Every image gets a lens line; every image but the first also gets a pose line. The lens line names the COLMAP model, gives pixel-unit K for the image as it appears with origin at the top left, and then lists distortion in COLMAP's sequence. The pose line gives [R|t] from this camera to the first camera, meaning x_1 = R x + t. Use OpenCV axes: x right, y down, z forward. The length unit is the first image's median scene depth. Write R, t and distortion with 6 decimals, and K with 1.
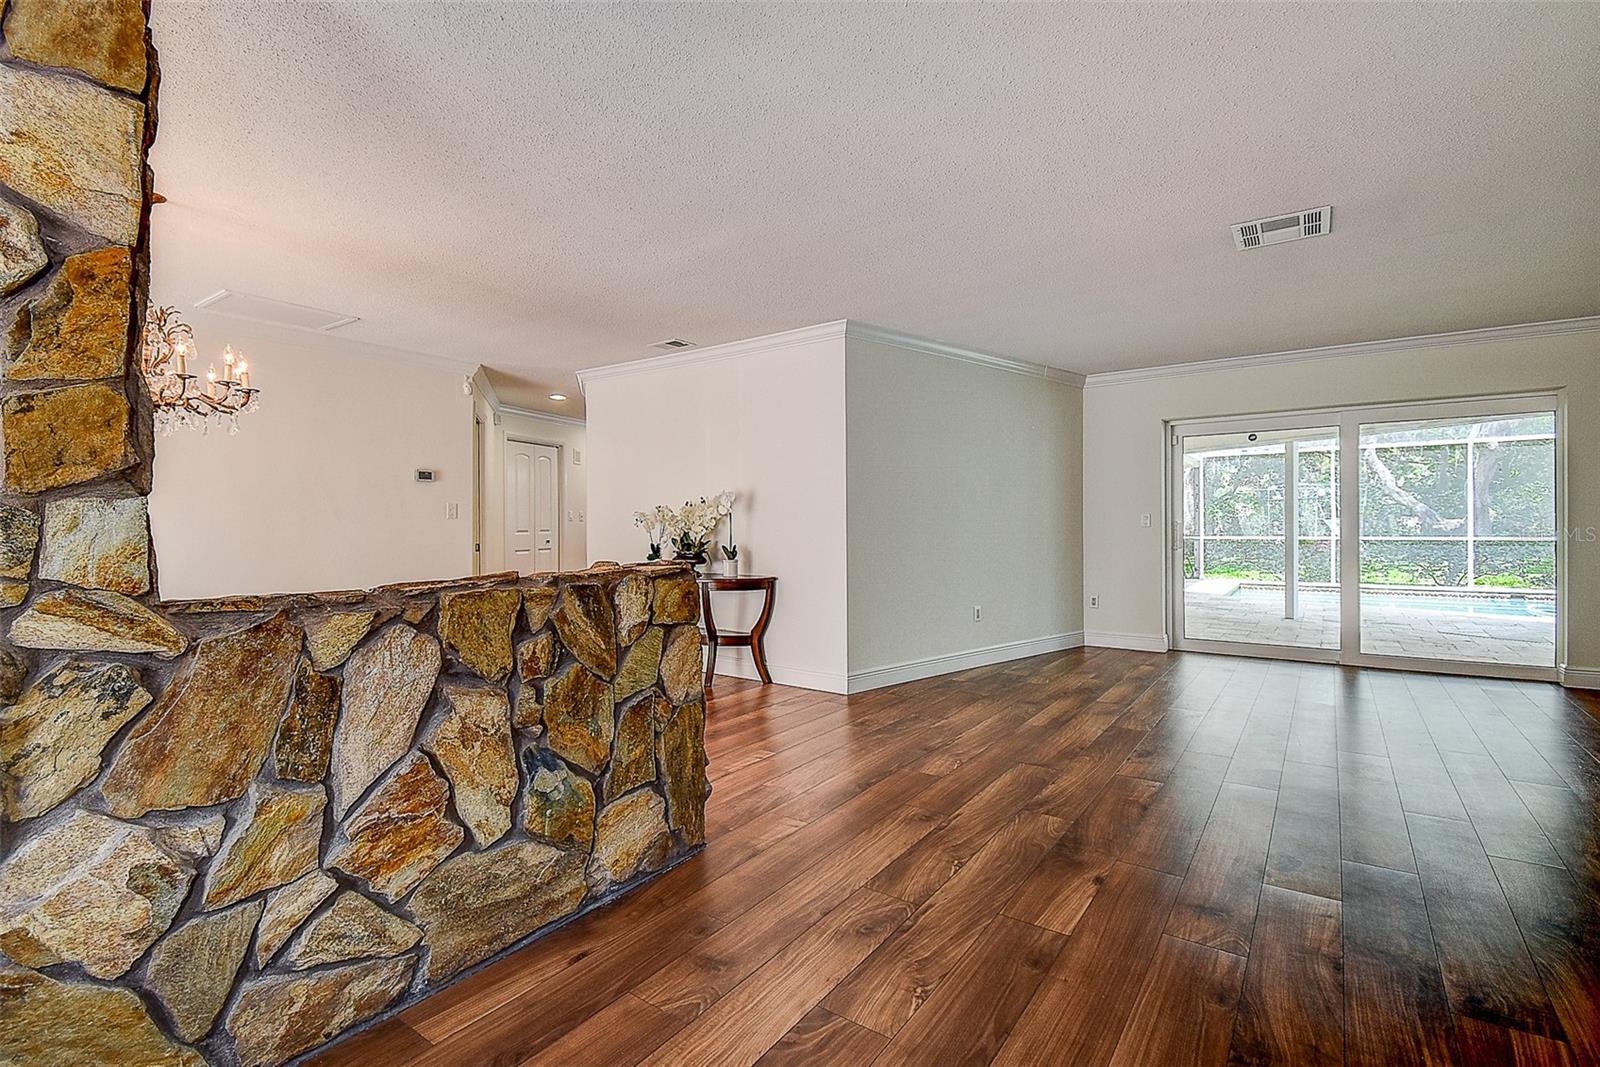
lens RADIAL K [[721.8, 0, 800.9], [0, 721.8, 527.6], [0, 0, 1]] dist [-0.003096, -0.000730]
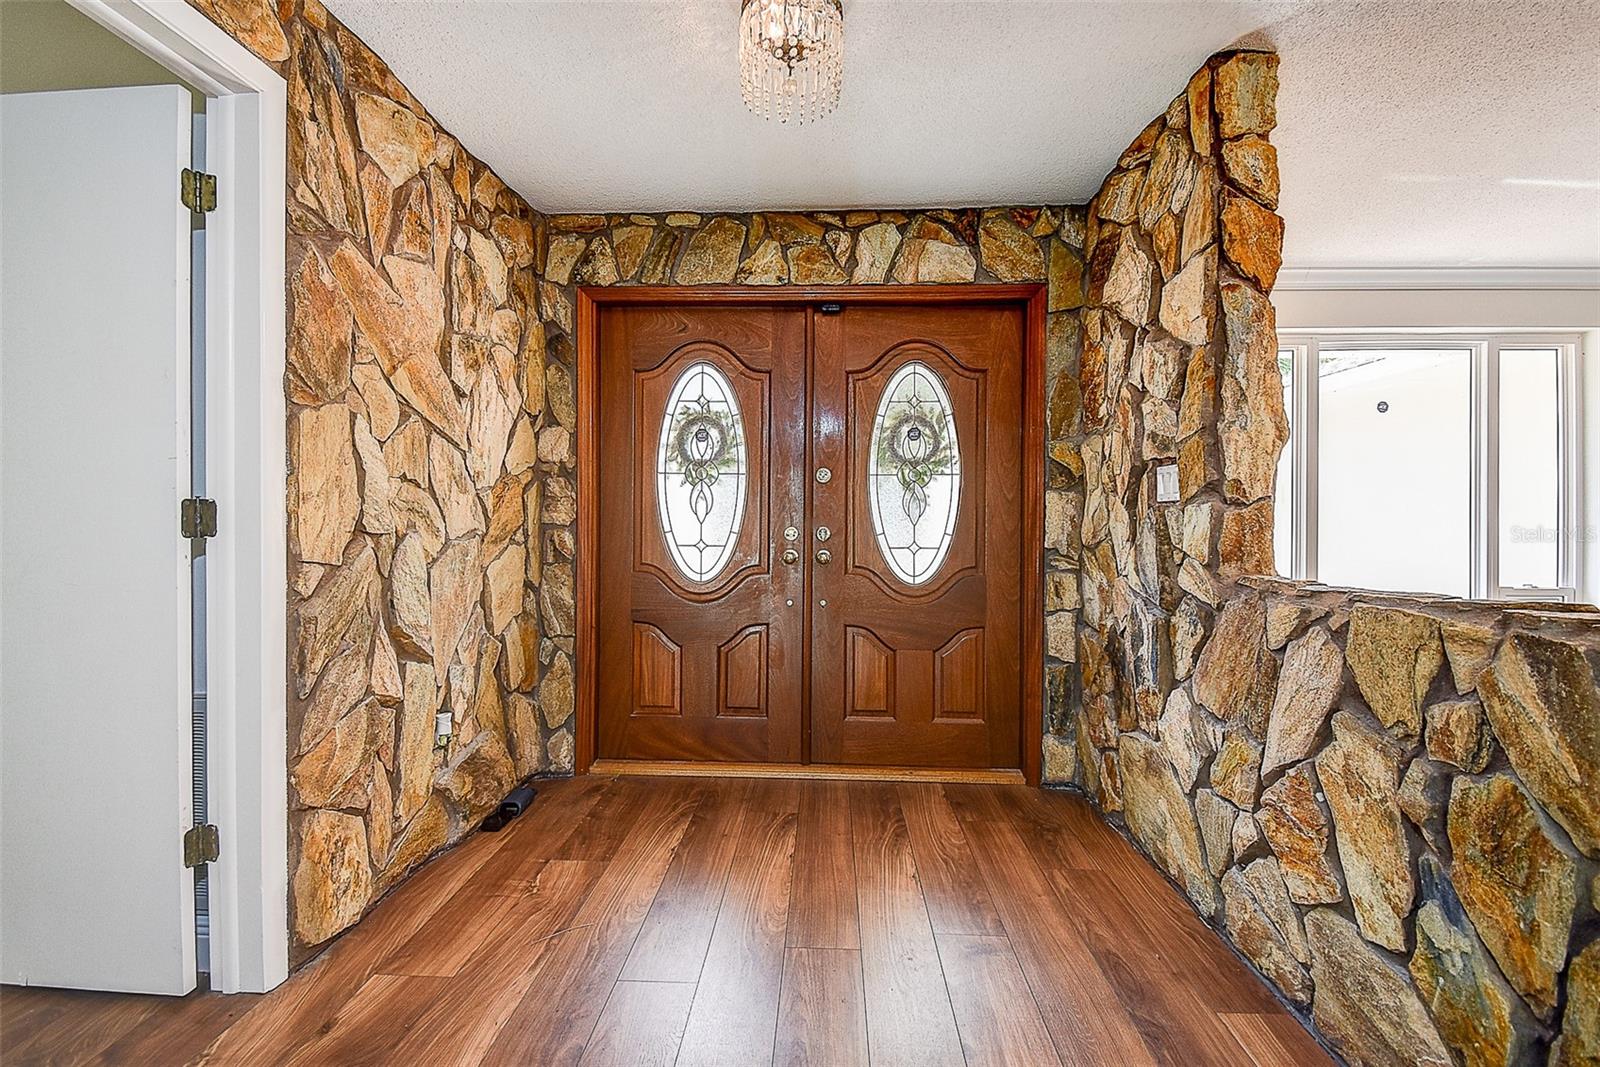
lens RADIAL K [[721.8, 0, 798.3], [0, 721.8, 521.0], [0, 0, 1]] dist [-0.003096, -0.000730]
pose [[-0.825330, 0.010533, -0.564552, 0.482710], [0.003612, 0.999904, 0.013375, -0.016265], [0.564639, 0.009000, -0.825289, 1.256847]]
